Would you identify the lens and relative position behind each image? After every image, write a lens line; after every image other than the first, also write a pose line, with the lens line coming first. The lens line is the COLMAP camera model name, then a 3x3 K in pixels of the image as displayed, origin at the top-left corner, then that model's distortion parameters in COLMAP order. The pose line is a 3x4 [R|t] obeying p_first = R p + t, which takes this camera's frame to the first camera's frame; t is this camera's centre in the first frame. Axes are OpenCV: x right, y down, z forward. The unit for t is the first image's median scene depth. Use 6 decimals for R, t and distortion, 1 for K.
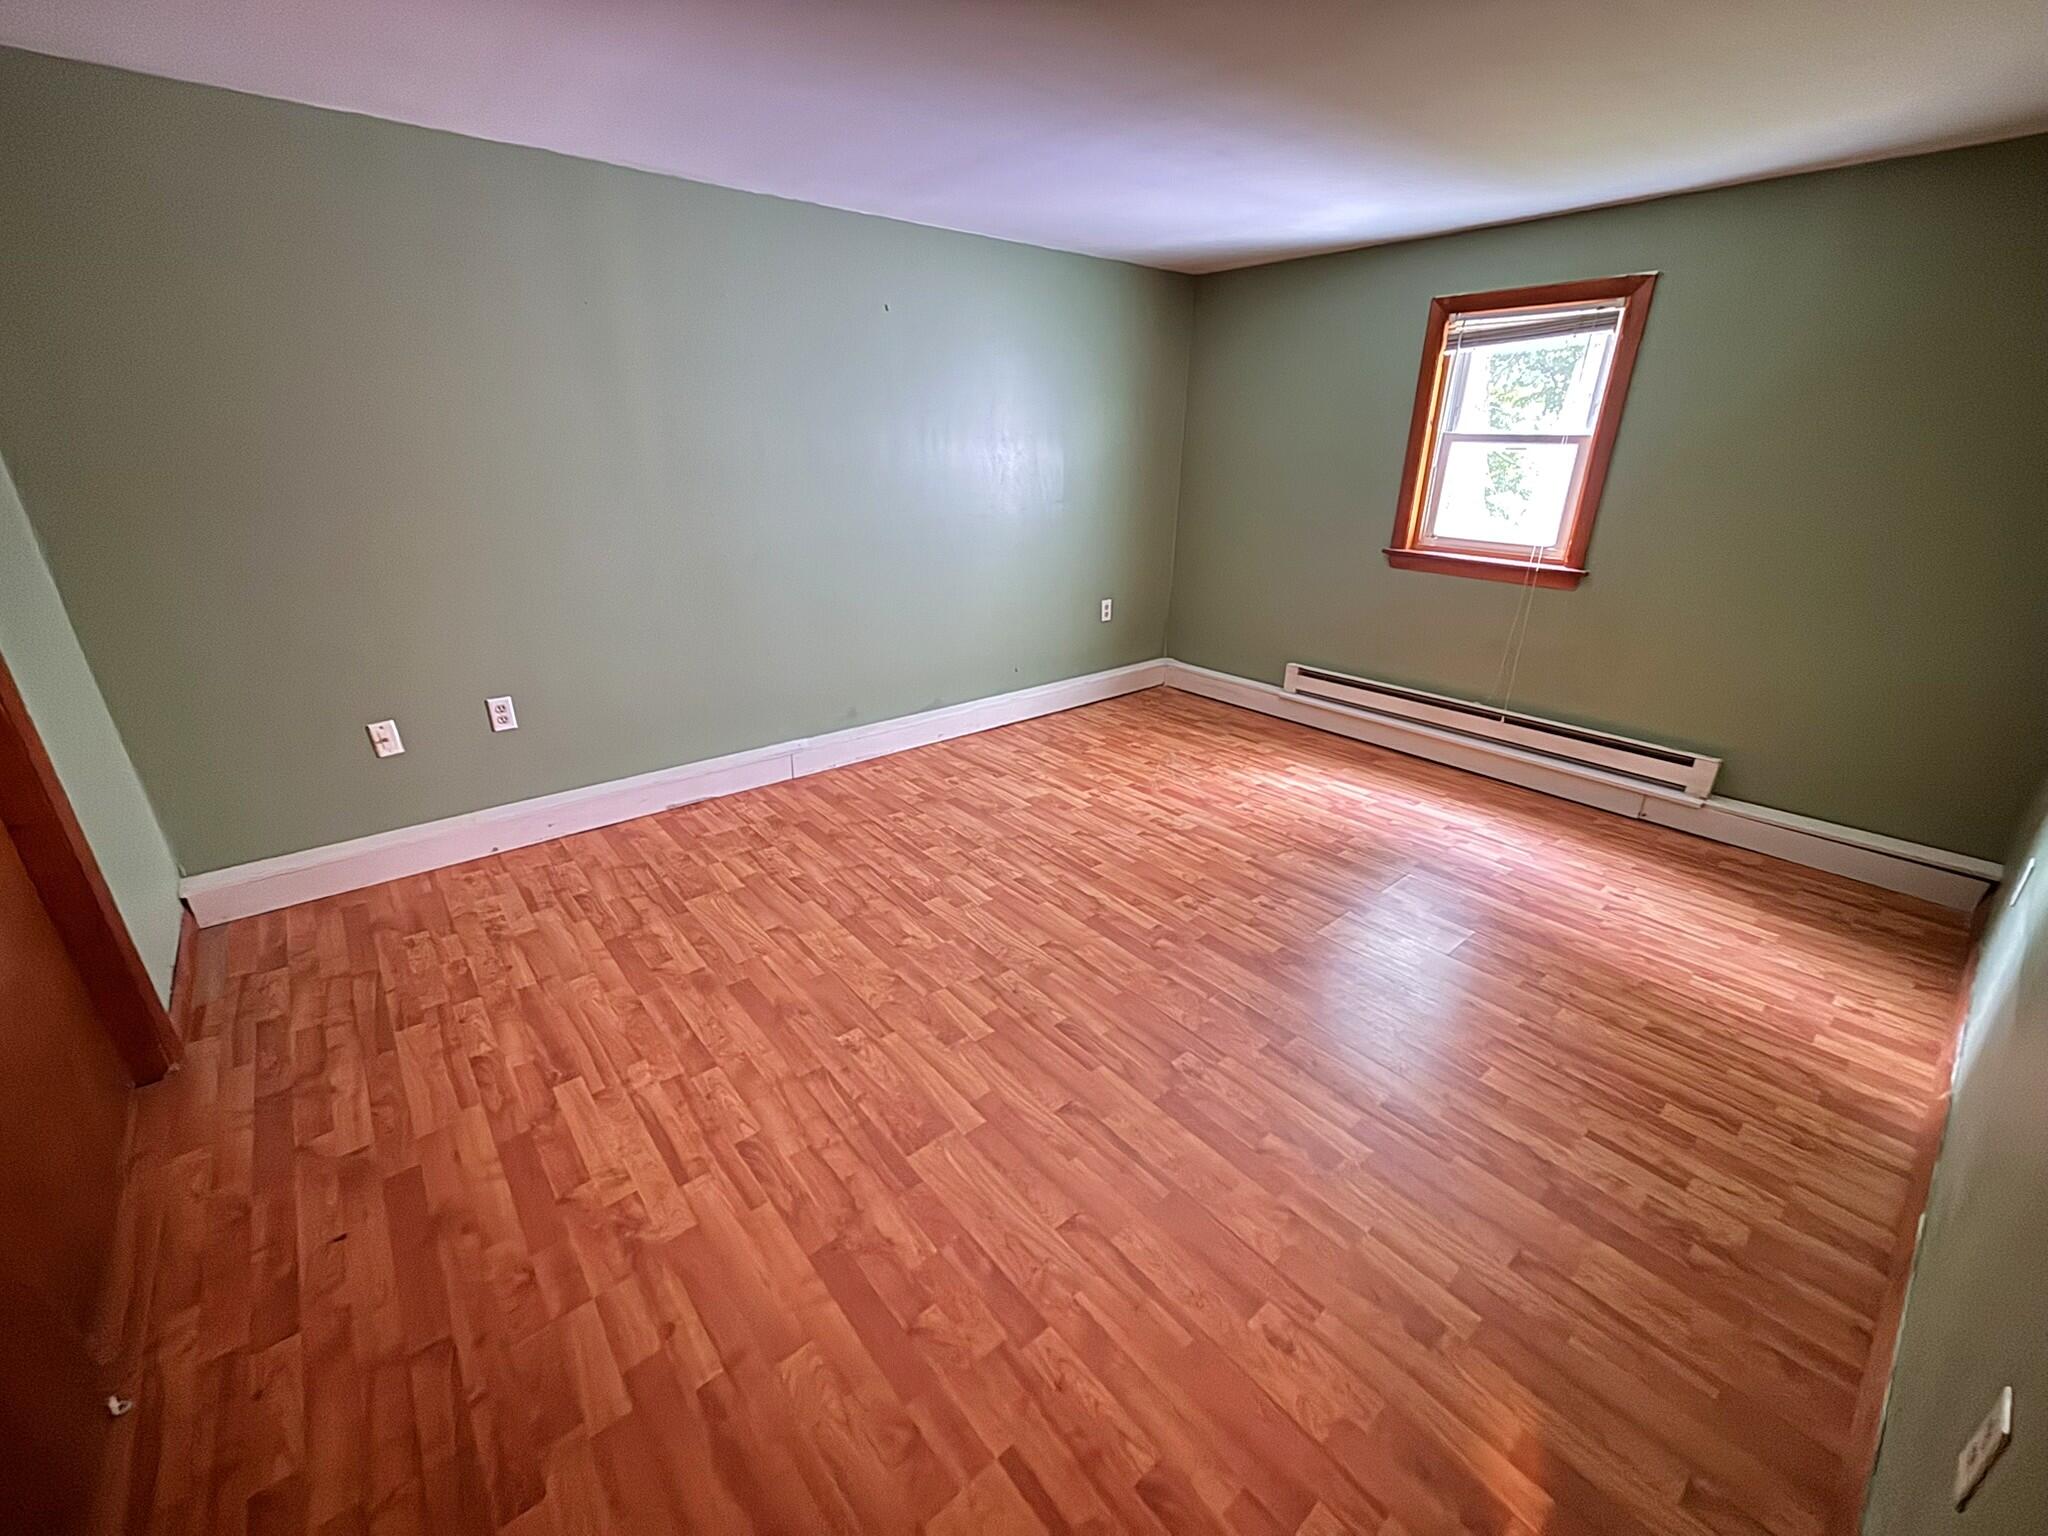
lens RADIAL K [[828.3, 0, 1024.1], [0, 828.3, 767.0], [0, 0, 1]] dist [0.000724, -0.000657]
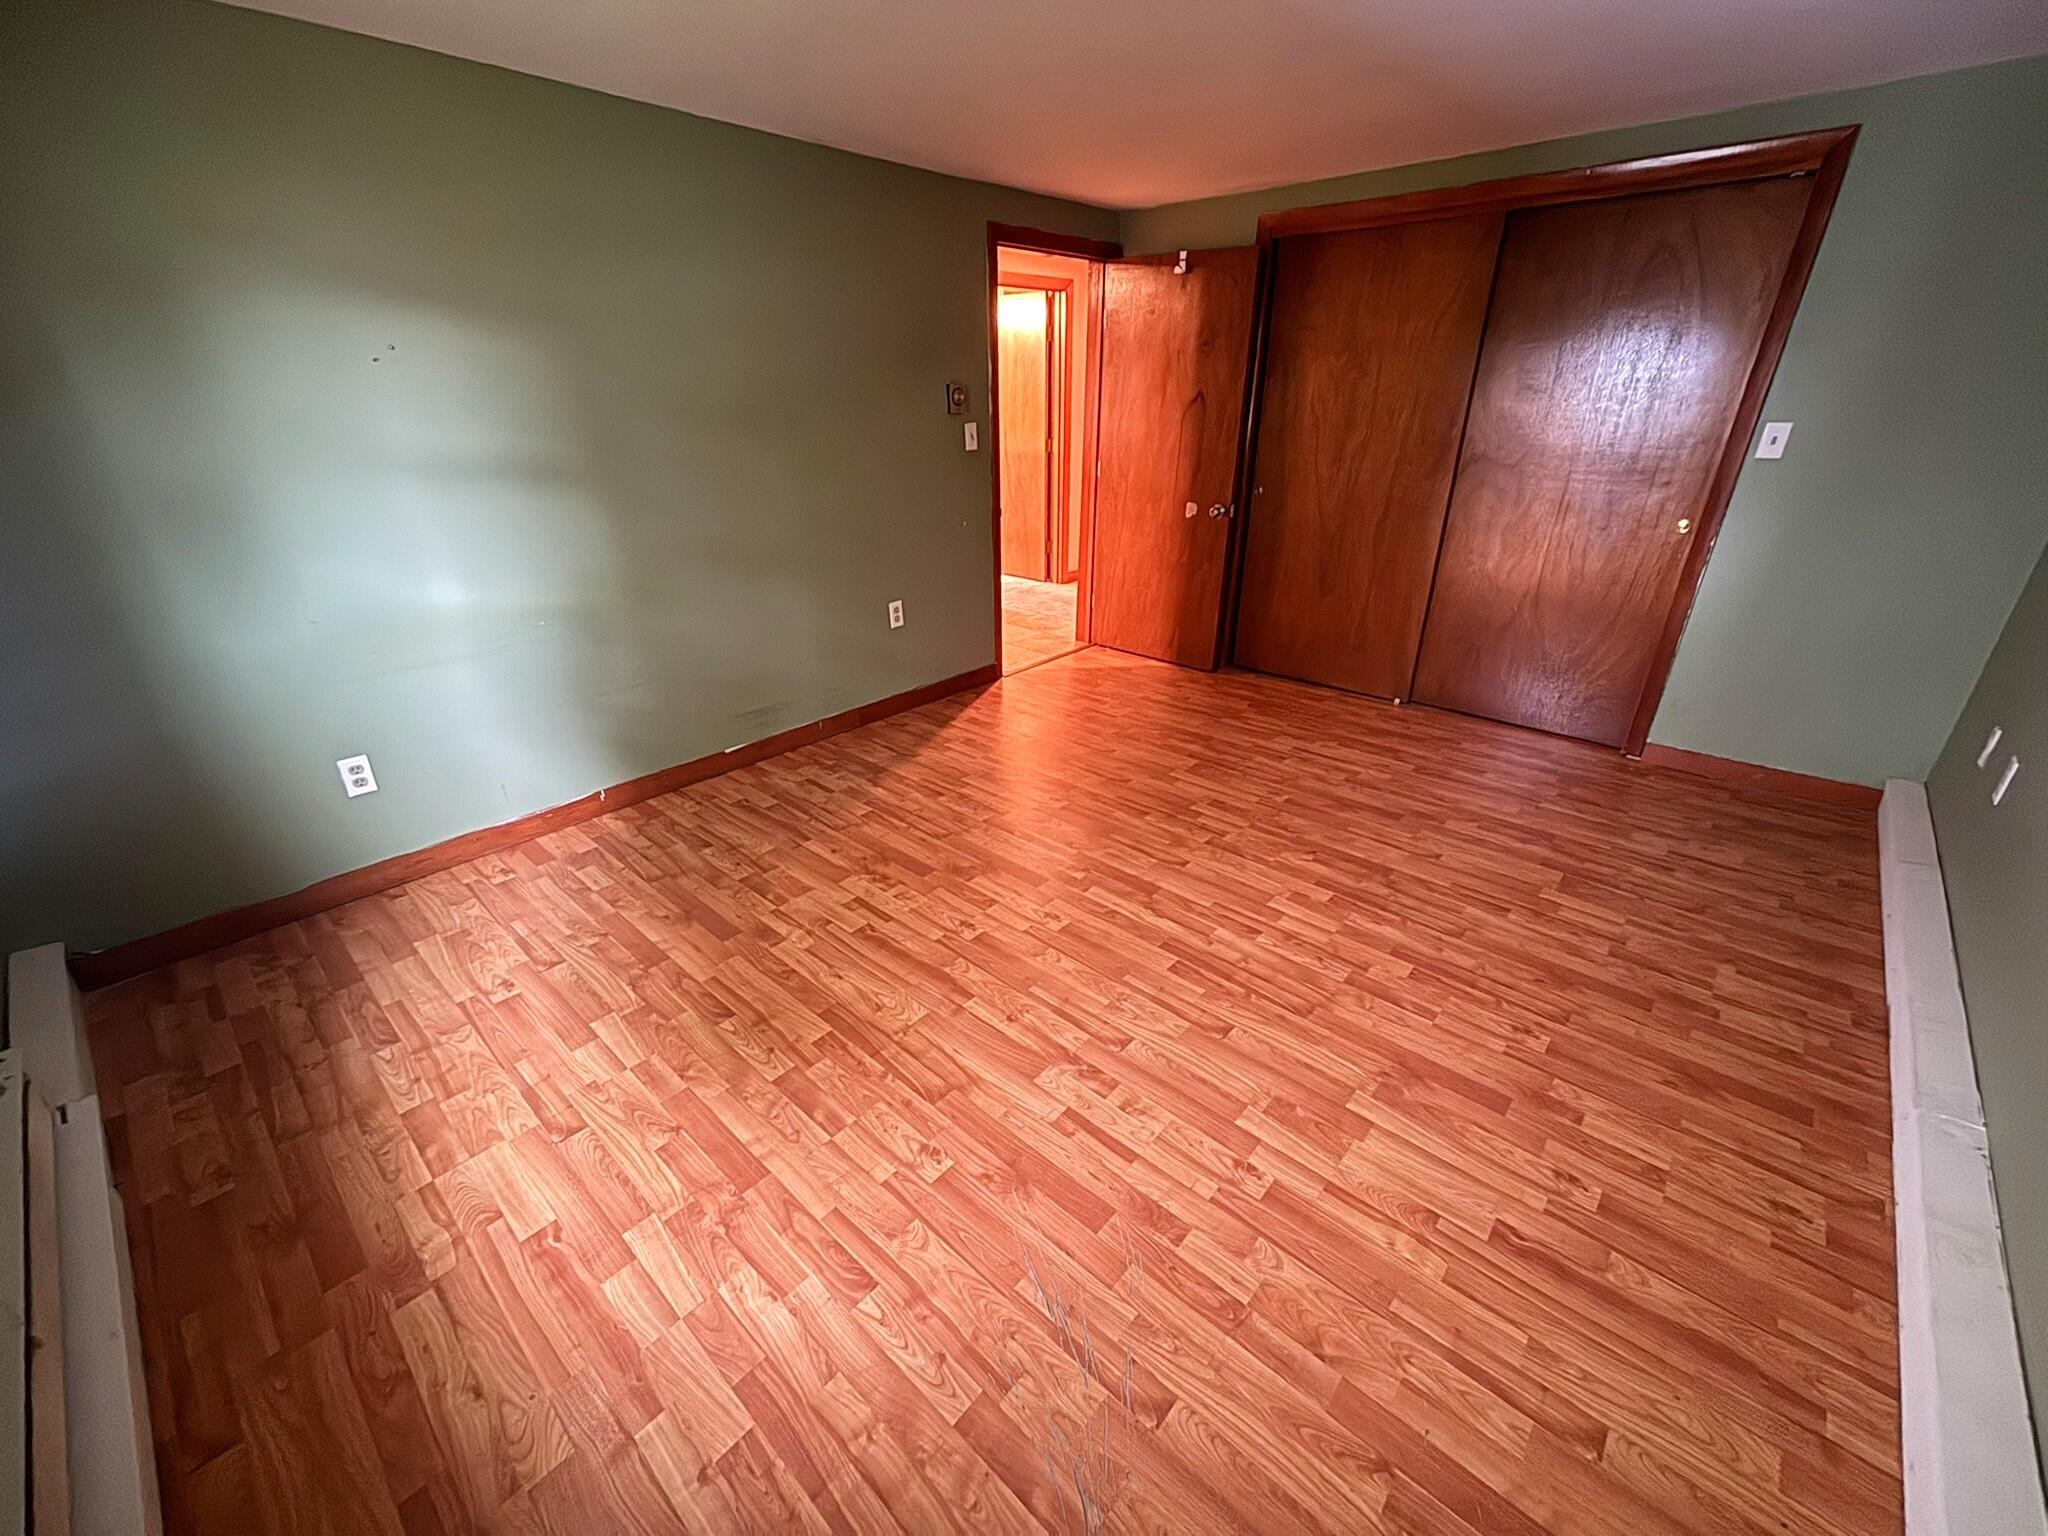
lens RADIAL K [[828.3, 0, 1023.5], [0, 828.3, 771.0], [0, 0, 1]] dist [0.000724, -0.000657]
pose [[-0.990921, 0.054693, -0.122815, 0.313043], [-0.051925, 0.686938, 0.724859, -0.556657], [0.124011, 0.724655, -0.677861, 1.398887]]
